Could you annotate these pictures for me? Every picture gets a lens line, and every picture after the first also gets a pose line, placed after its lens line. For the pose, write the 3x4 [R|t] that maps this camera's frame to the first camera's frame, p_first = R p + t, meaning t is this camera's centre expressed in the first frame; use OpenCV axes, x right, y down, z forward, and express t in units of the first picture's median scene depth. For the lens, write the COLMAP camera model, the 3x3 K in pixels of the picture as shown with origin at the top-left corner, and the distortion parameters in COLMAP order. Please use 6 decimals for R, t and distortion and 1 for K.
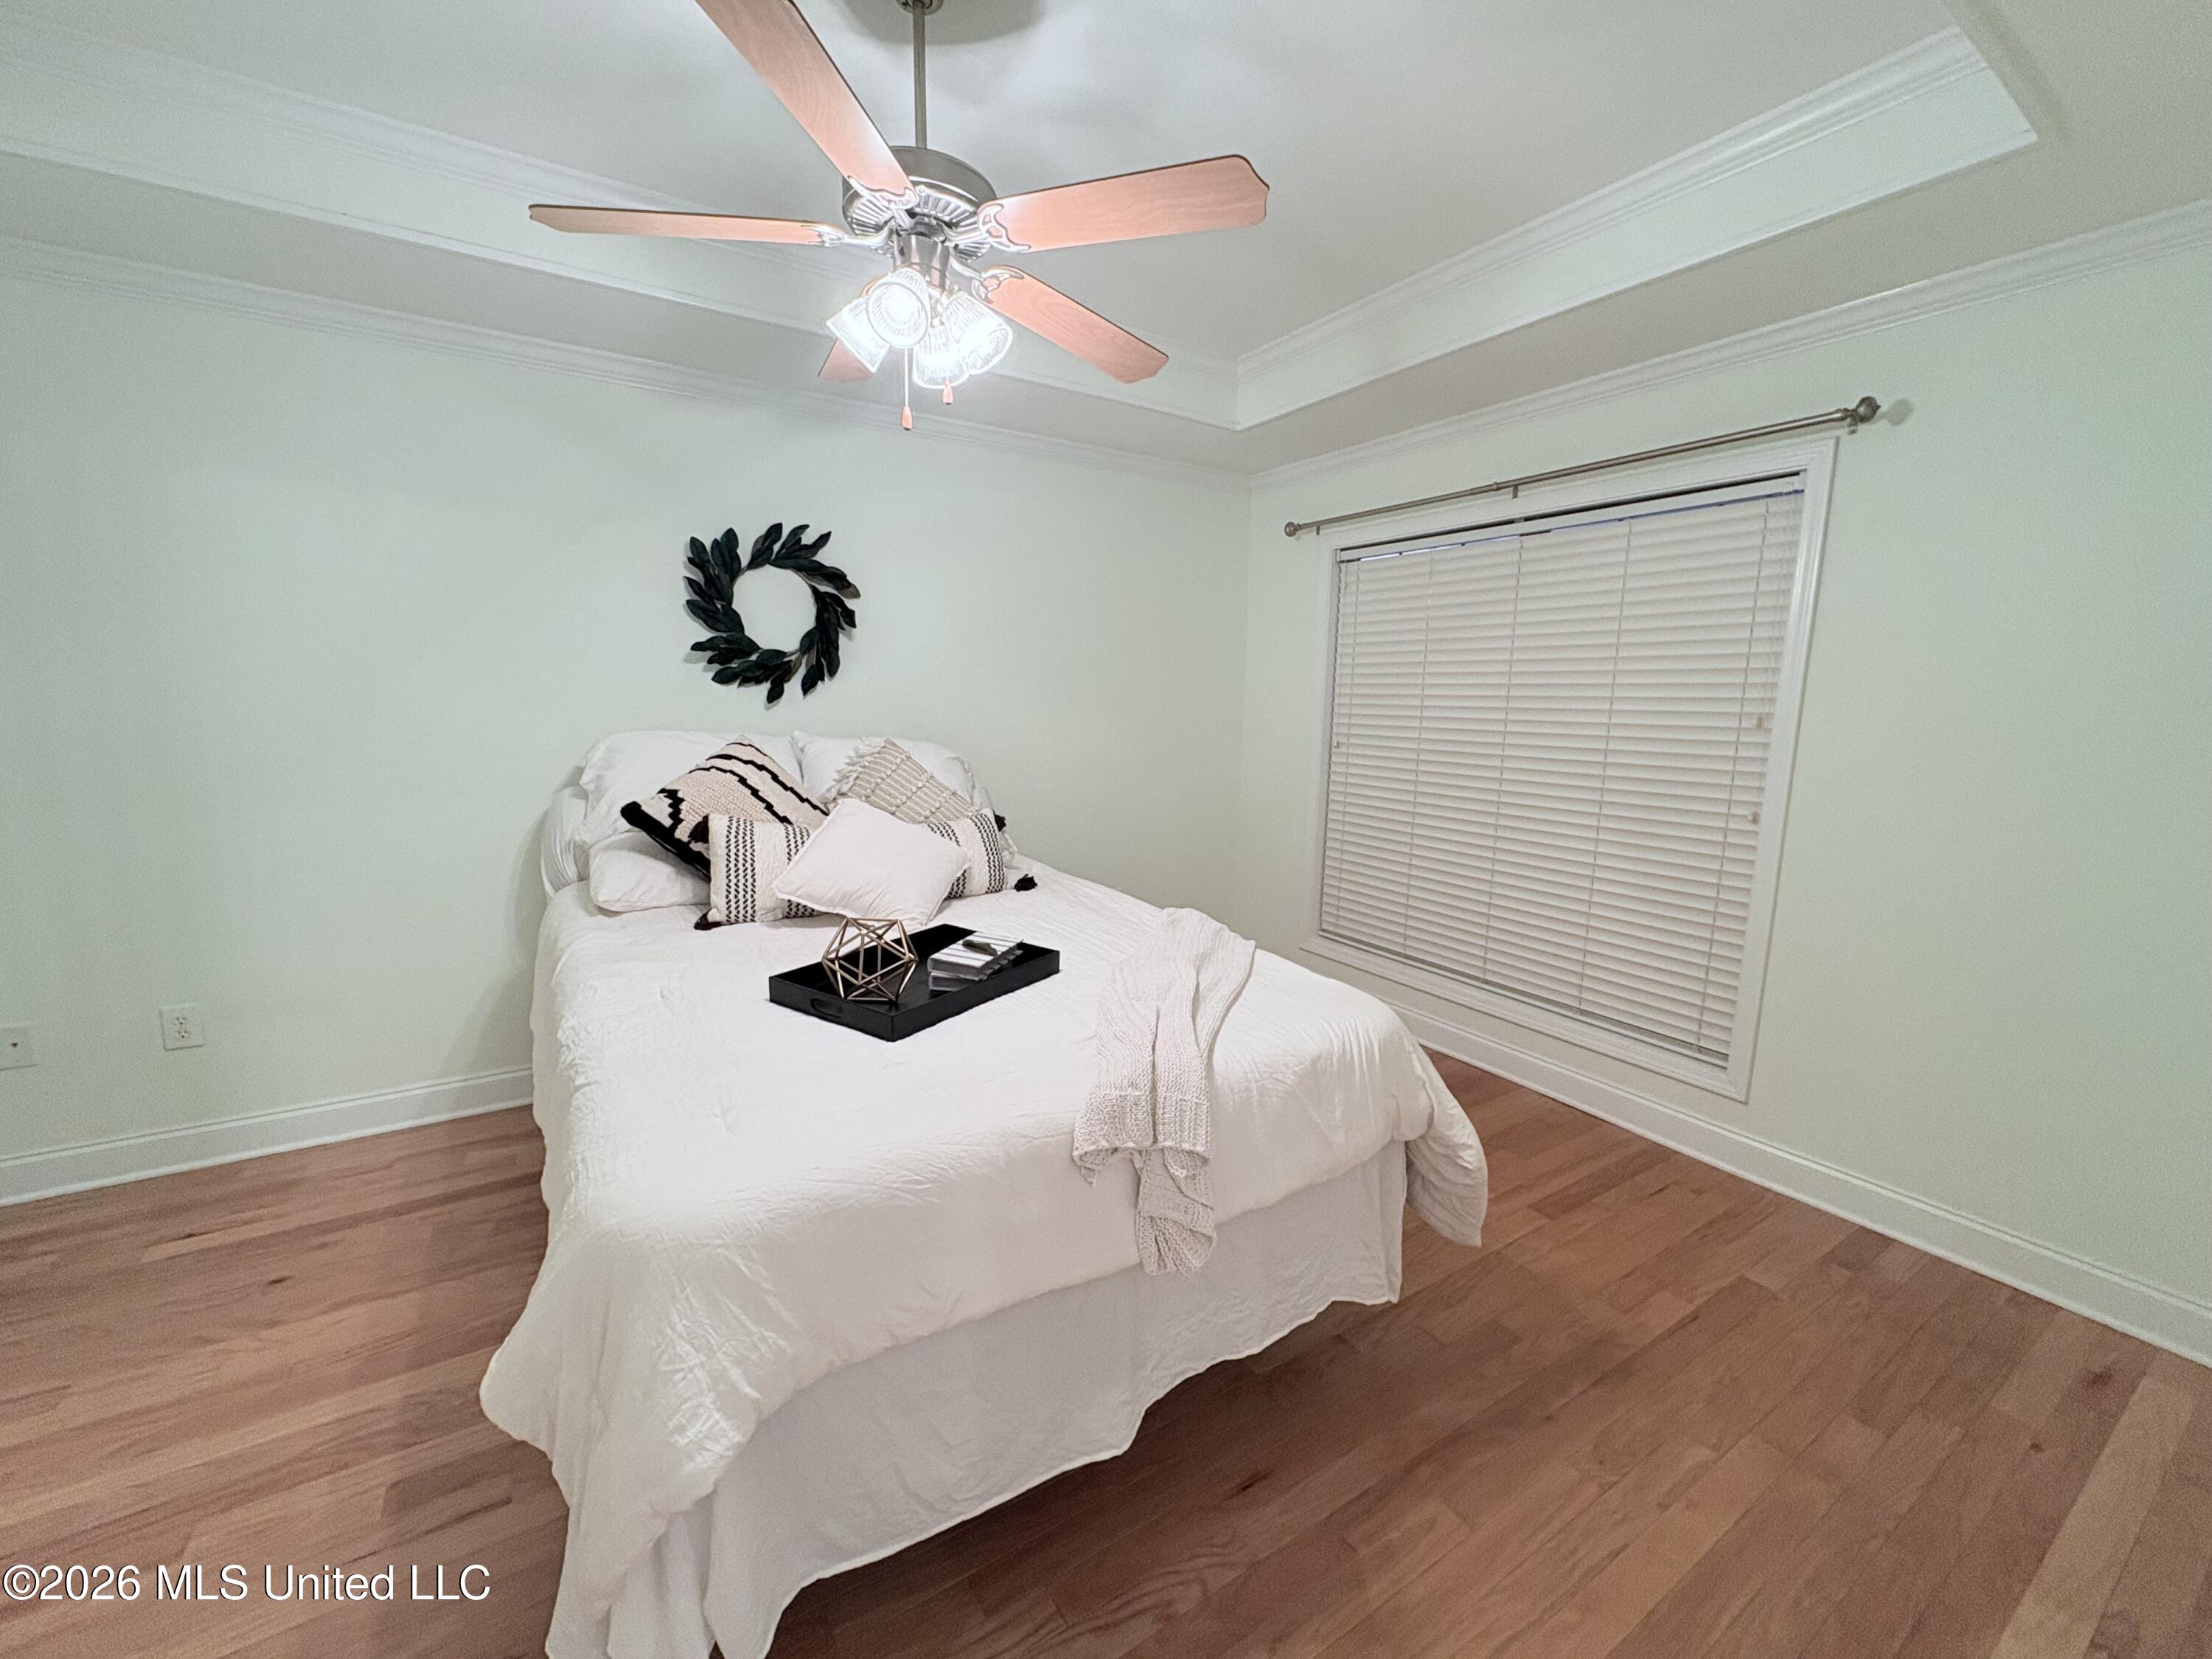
lens RADIAL K [[883.1, 0, 1112.0], [0, 883.1, 834.4], [0, 0, 1]] dist [0.000503, -0.000127]
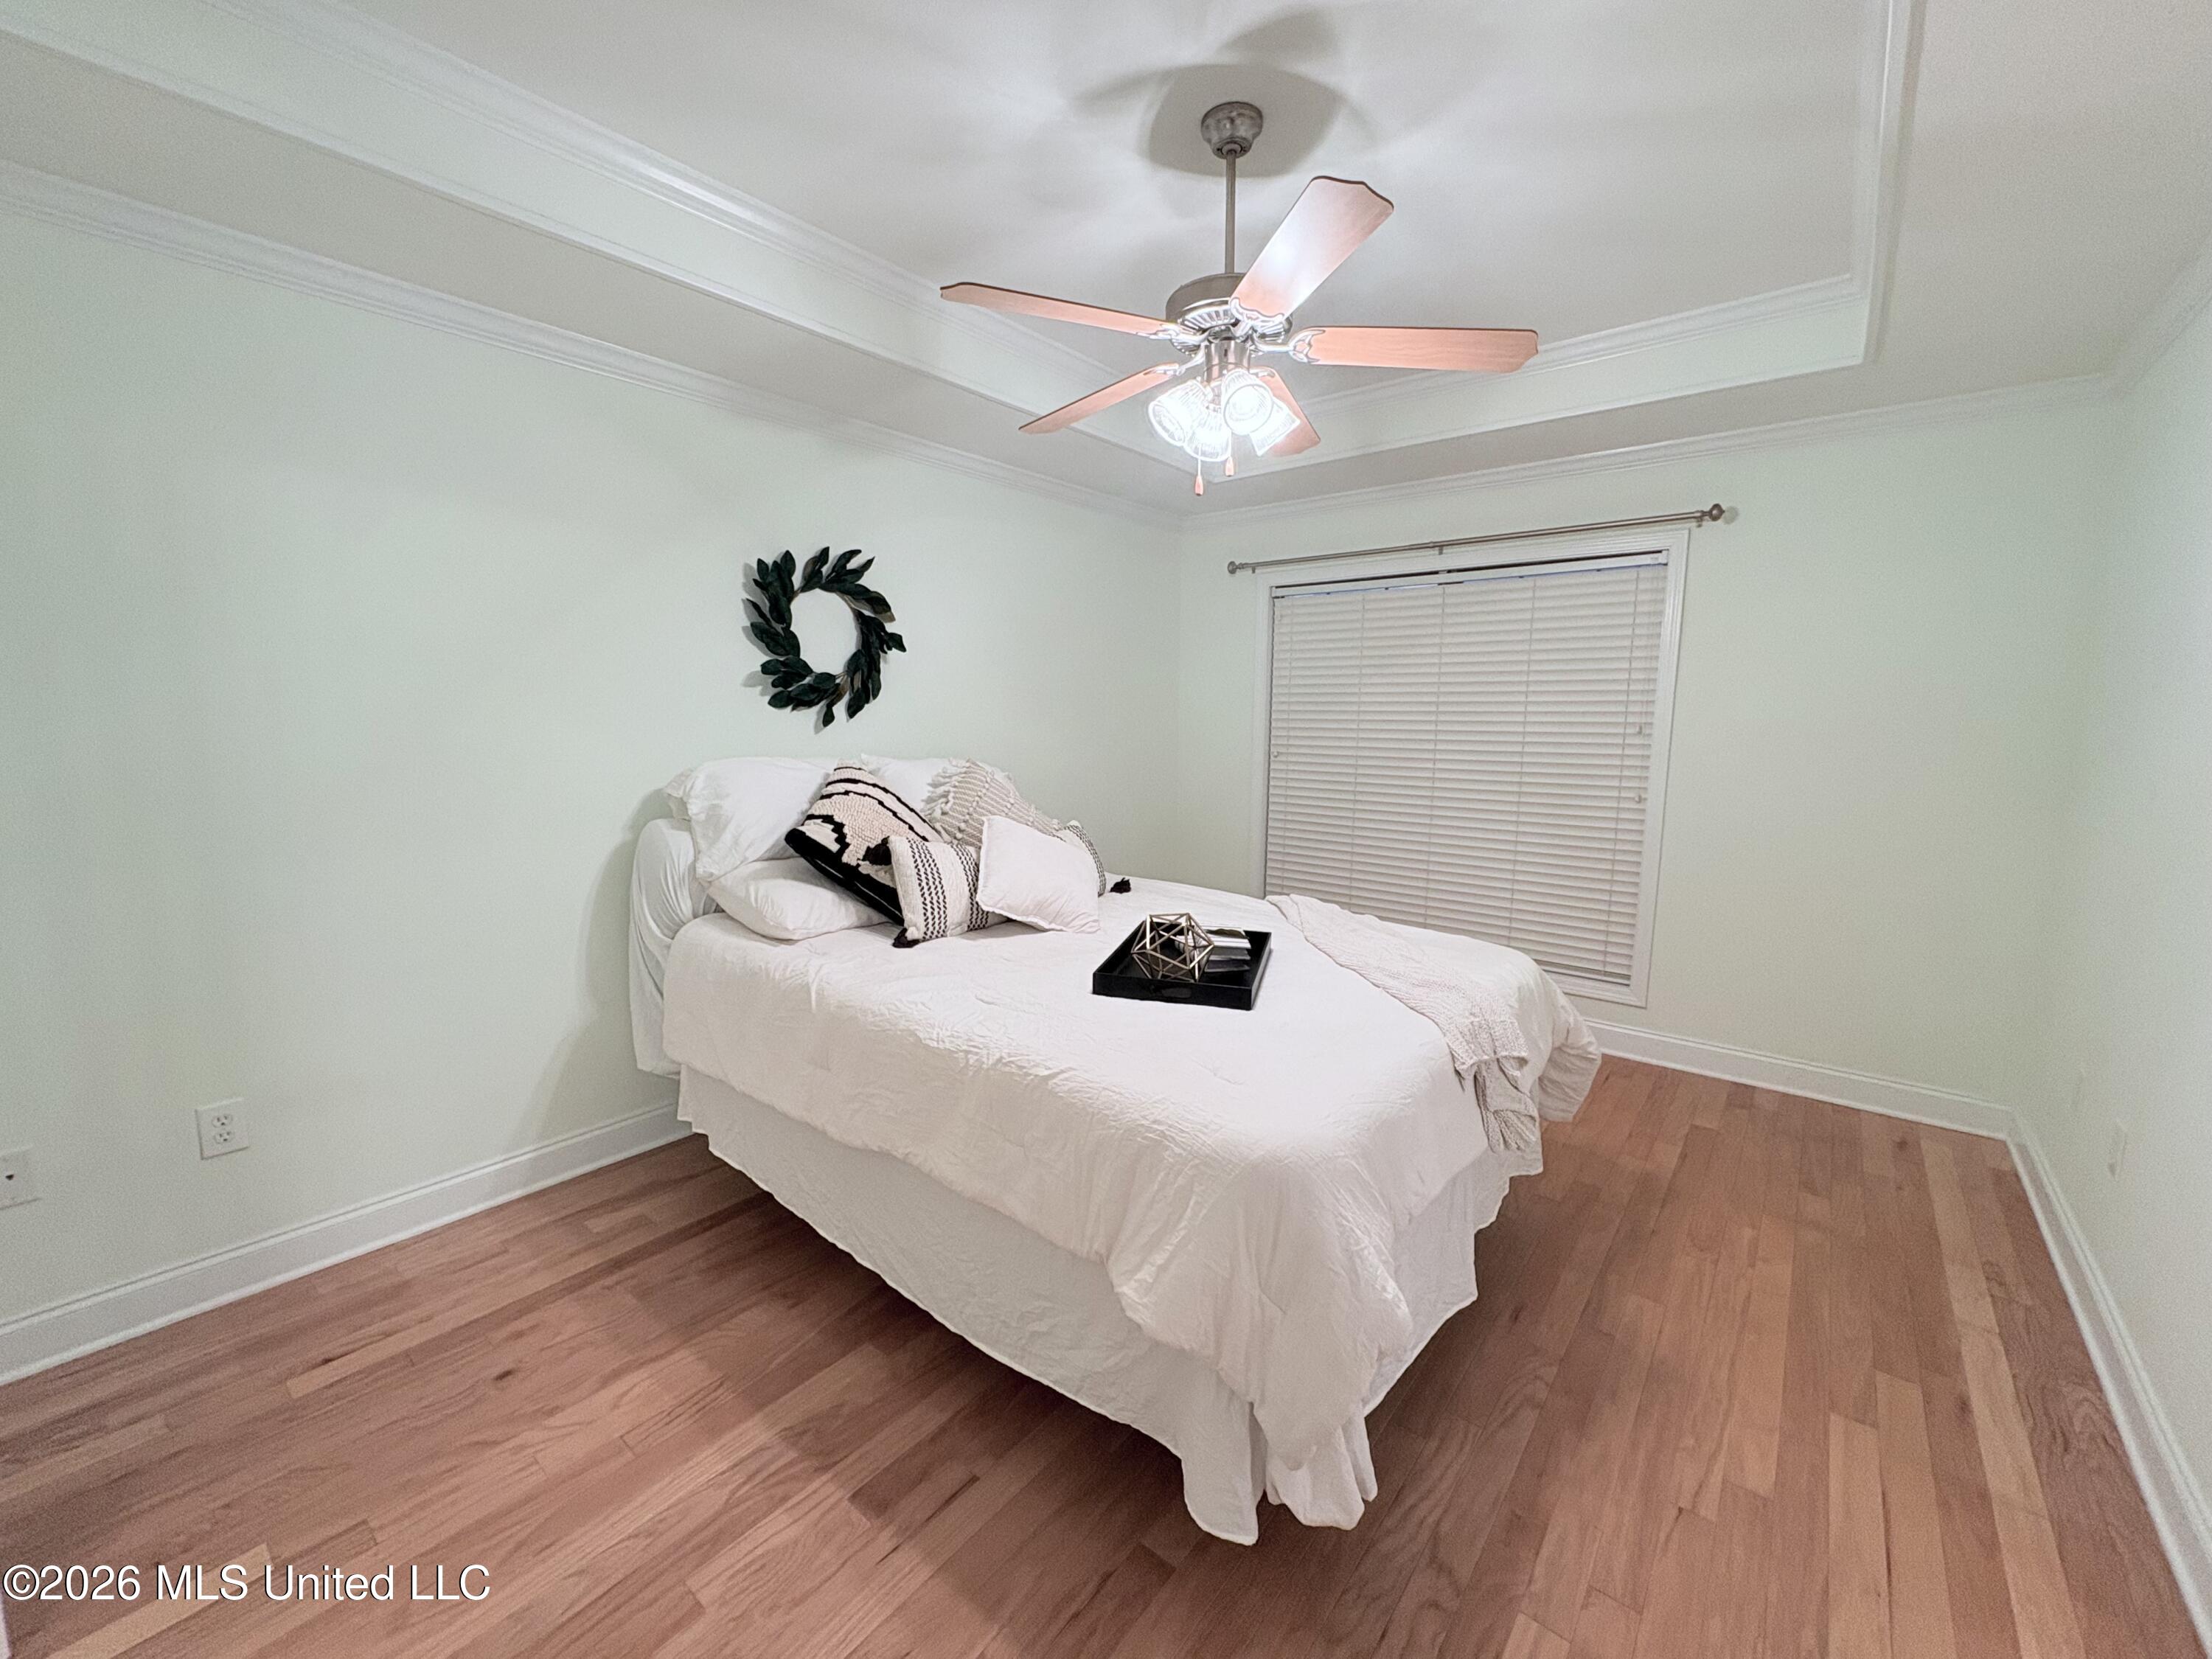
lens RADIAL K [[883.1, 0, 1108.9], [0, 883.1, 835.9], [0, 0, 1]] dist [0.000503, -0.000127]
pose [[0.949433, -0.054122, 0.309270, -0.476592], [0.058491, 0.998276, -0.004864, -0.003092], [-0.308473, 0.022707, 0.950962, -0.047540]]
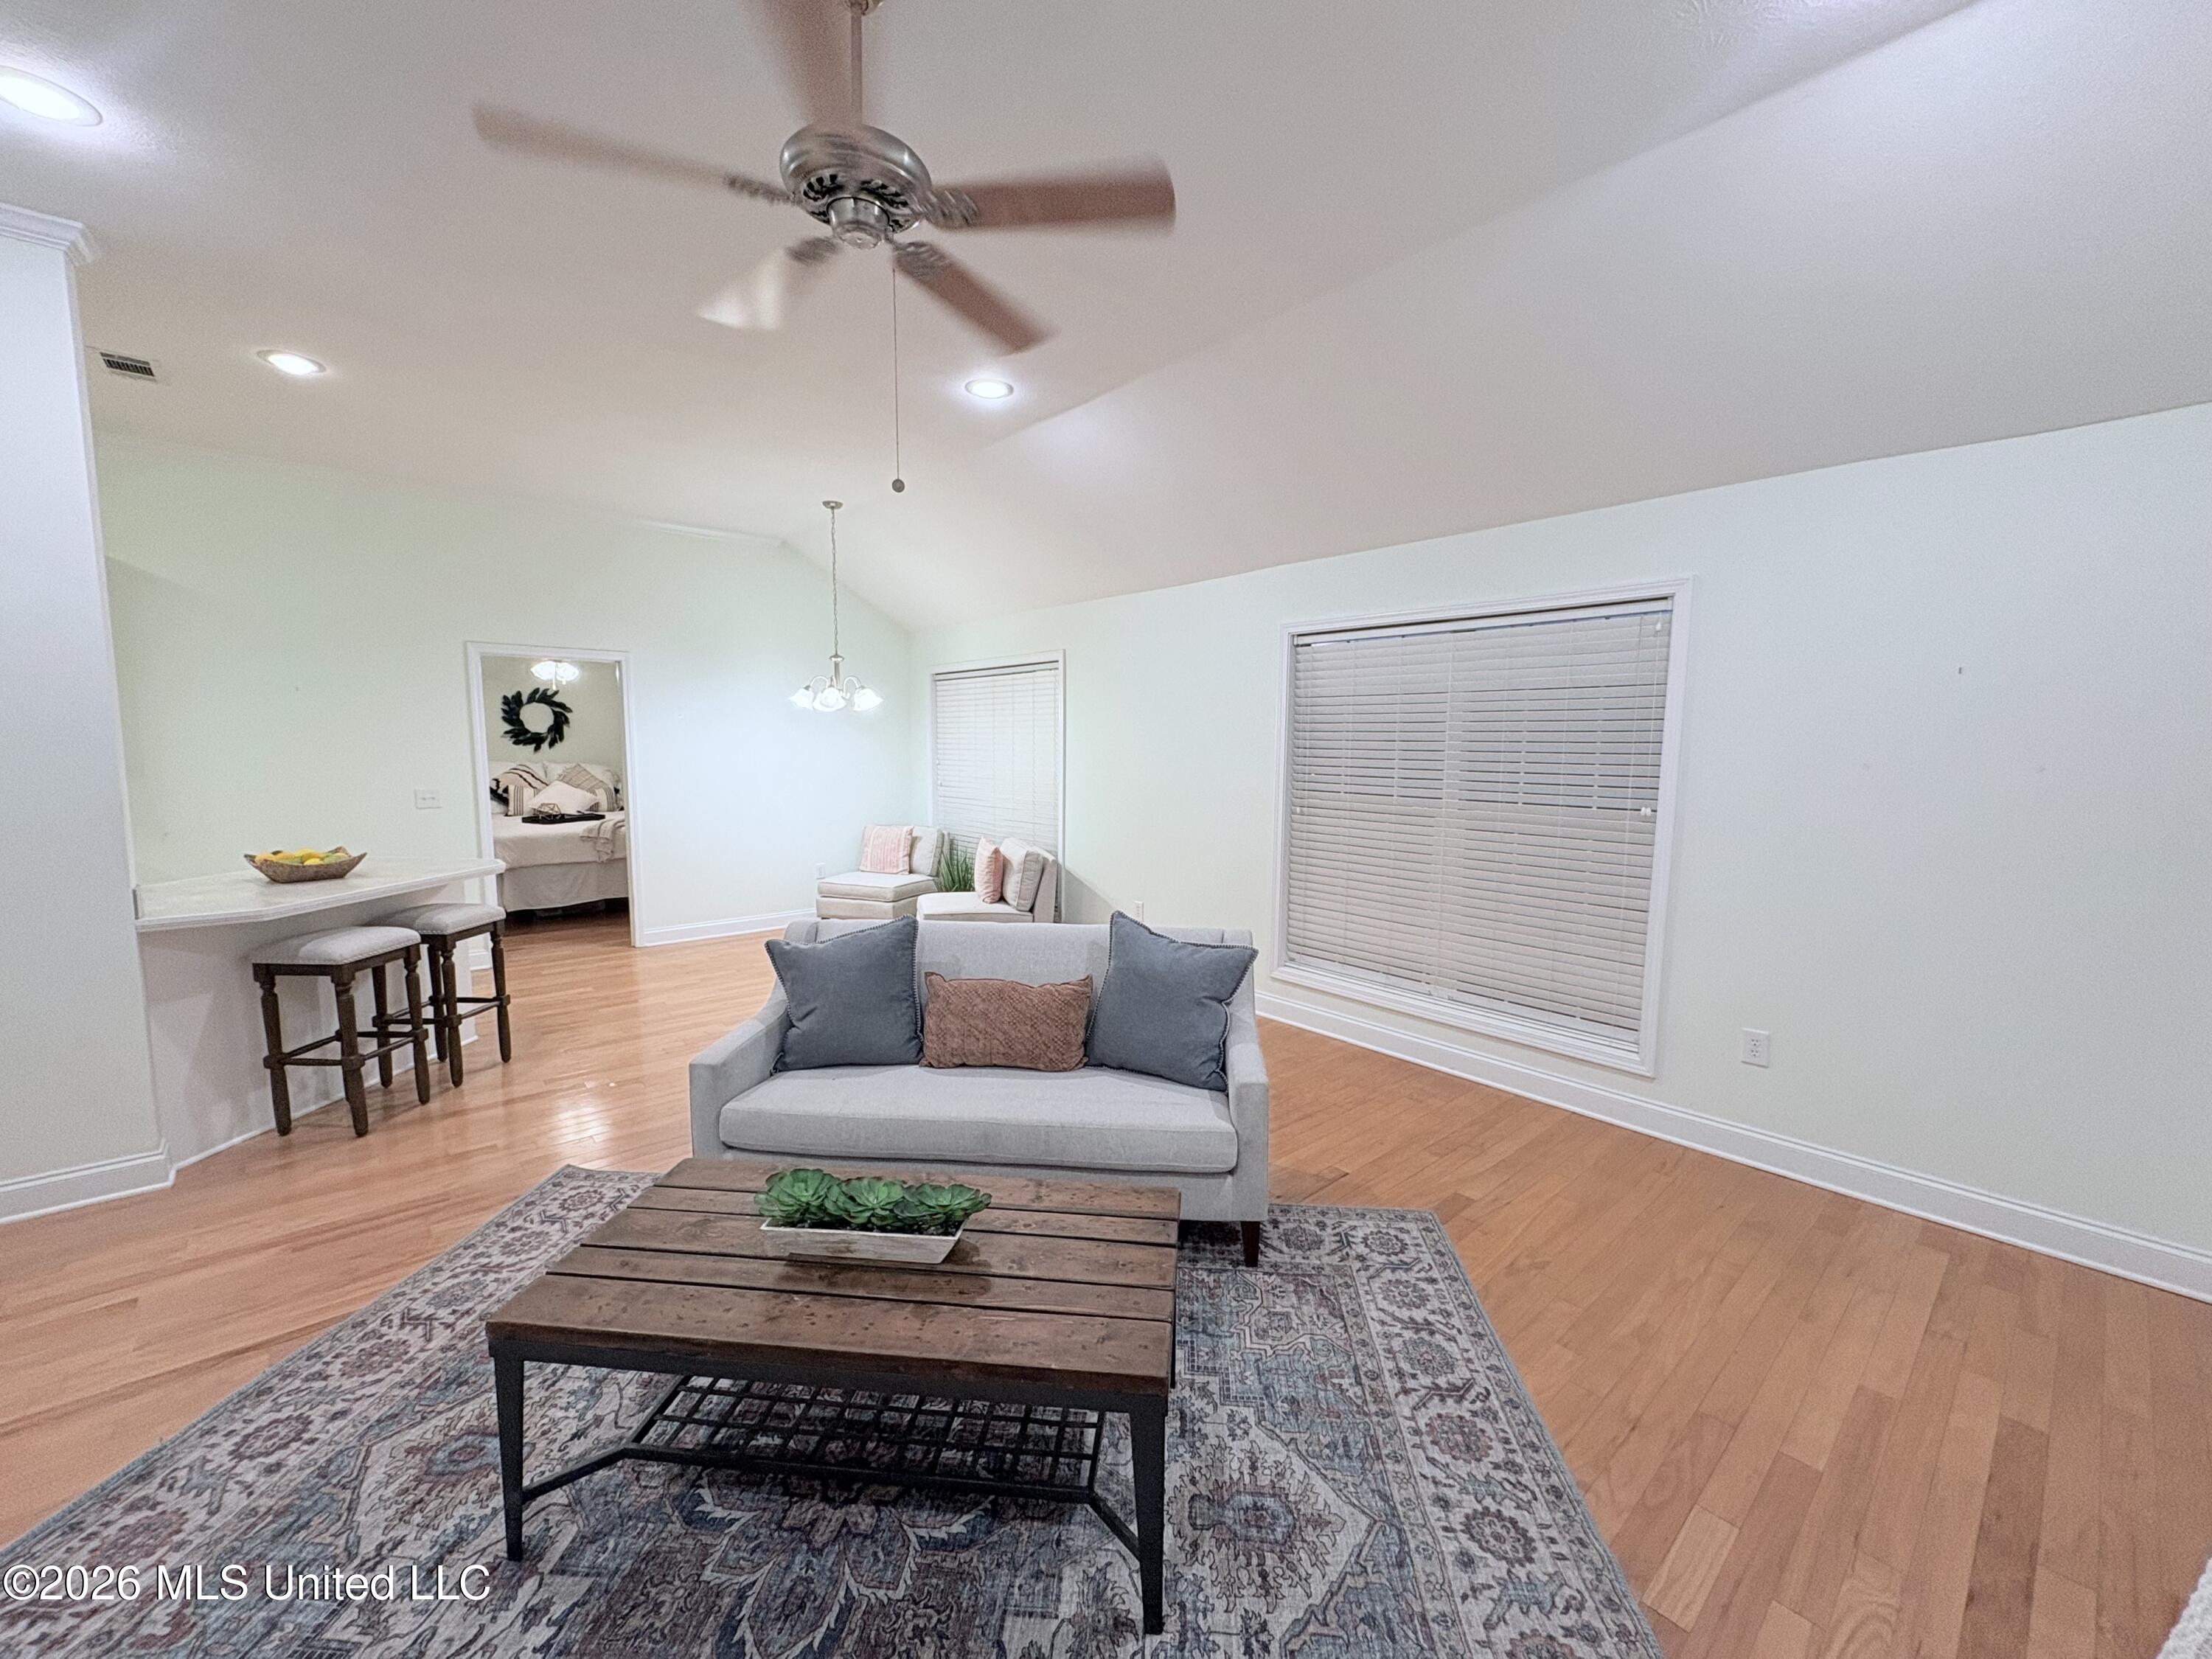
lens RADIAL K [[883.1, 0, 1123.2], [0, 883.1, 845.1], [0, 0, 1]] dist [0.000503, -0.000127]
pose [[0.988814, -0.025368, 0.146982, 1.235565], [0.032025, 0.998557, -0.043103, 0.390779], [-0.145677, 0.047328, 0.988200, -2.411270]]
